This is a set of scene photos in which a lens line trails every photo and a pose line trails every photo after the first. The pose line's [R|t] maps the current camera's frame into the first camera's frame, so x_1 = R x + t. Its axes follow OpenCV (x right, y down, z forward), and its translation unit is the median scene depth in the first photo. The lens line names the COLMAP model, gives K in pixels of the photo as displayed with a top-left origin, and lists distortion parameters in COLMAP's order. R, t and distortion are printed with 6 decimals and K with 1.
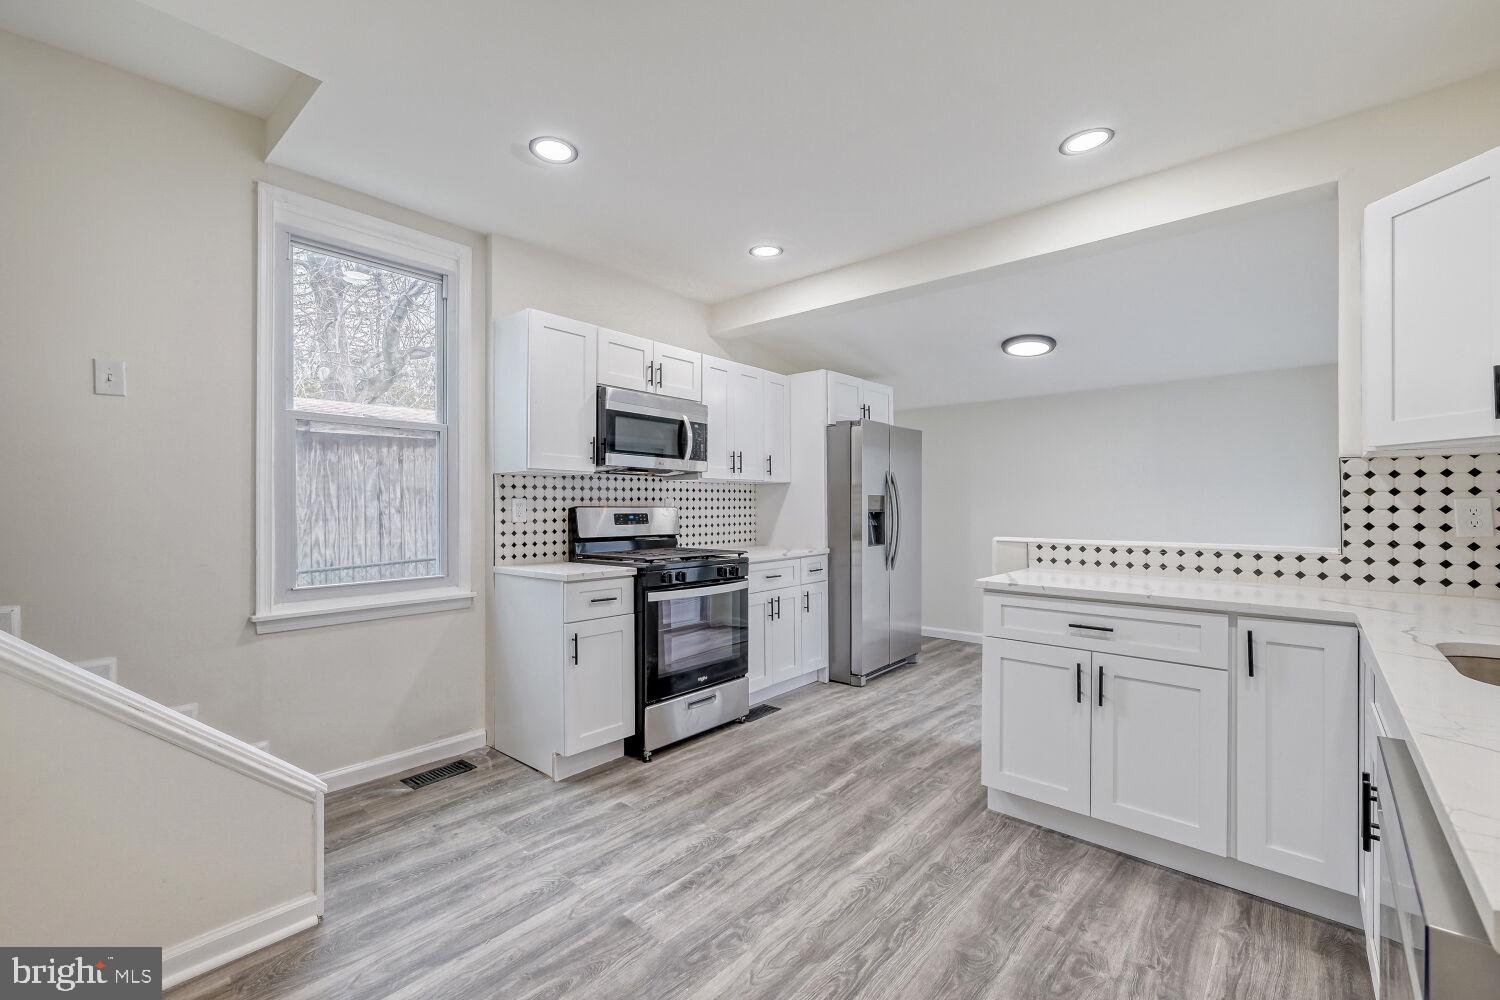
lens RADIAL K [[611.4, 0, 749.5], [0, 611.4, 503.8], [0, 0, 1]] dist [-0.004735, -0.001041]
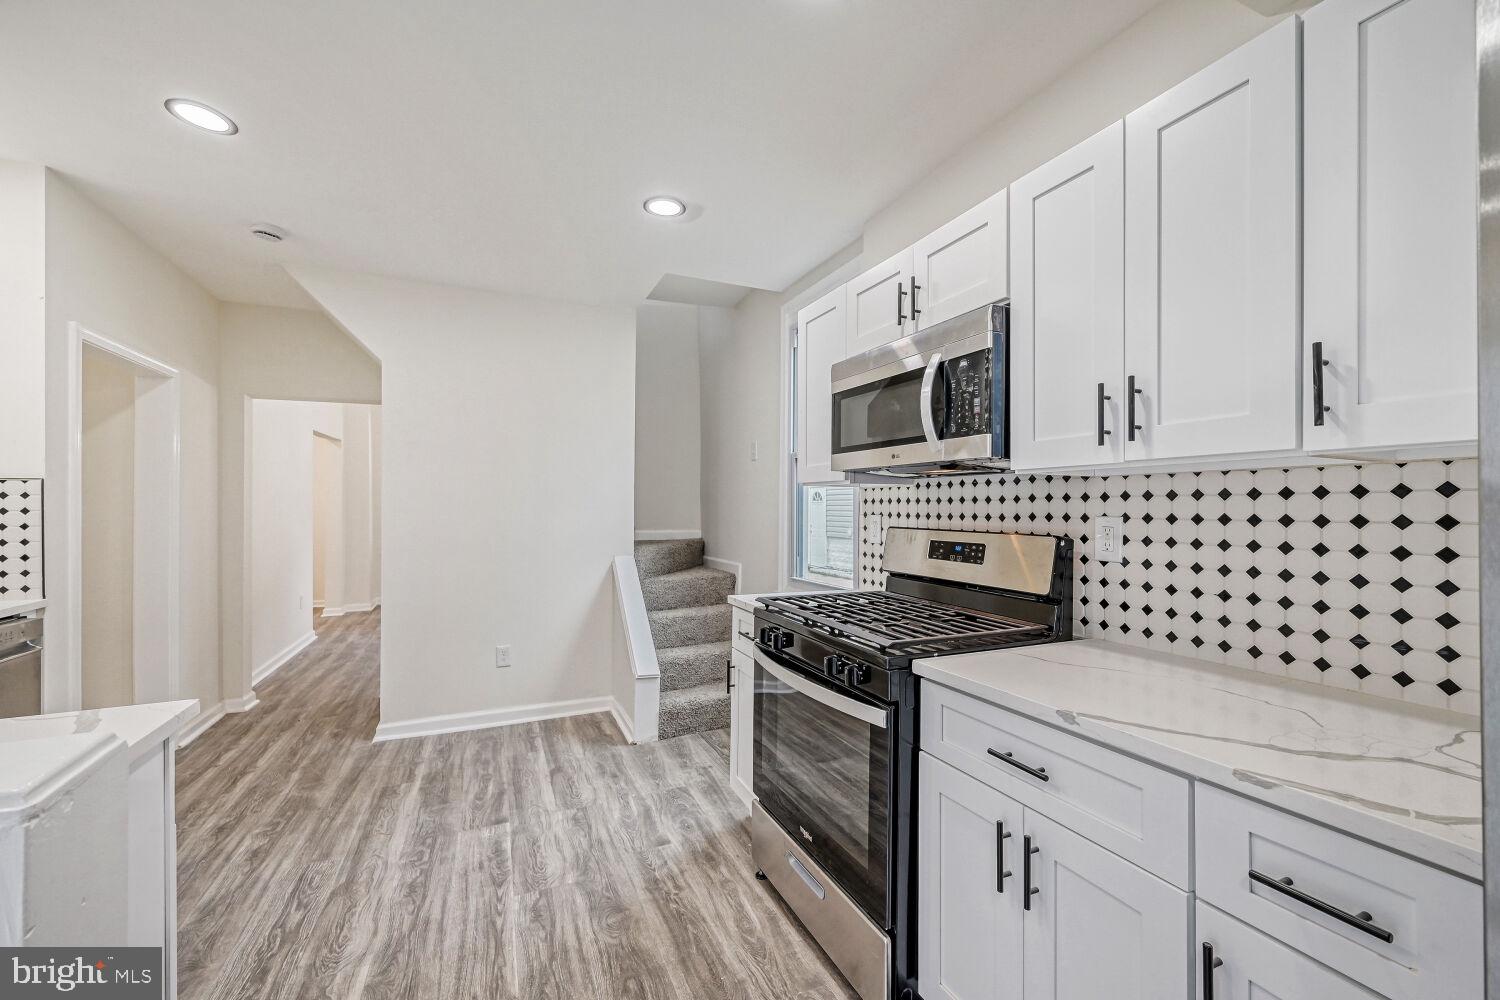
lens RADIAL K [[611.4, 0, 749.6], [0, 611.4, 502.2], [0, 0, 1]] dist [-0.004735, -0.001041]
pose [[-0.427103, -0.012028, -0.904123, 0.620775], [-0.005983, 0.999927, -0.010477, -0.022194], [0.904183, 0.000935, -0.427144, 1.601850]]
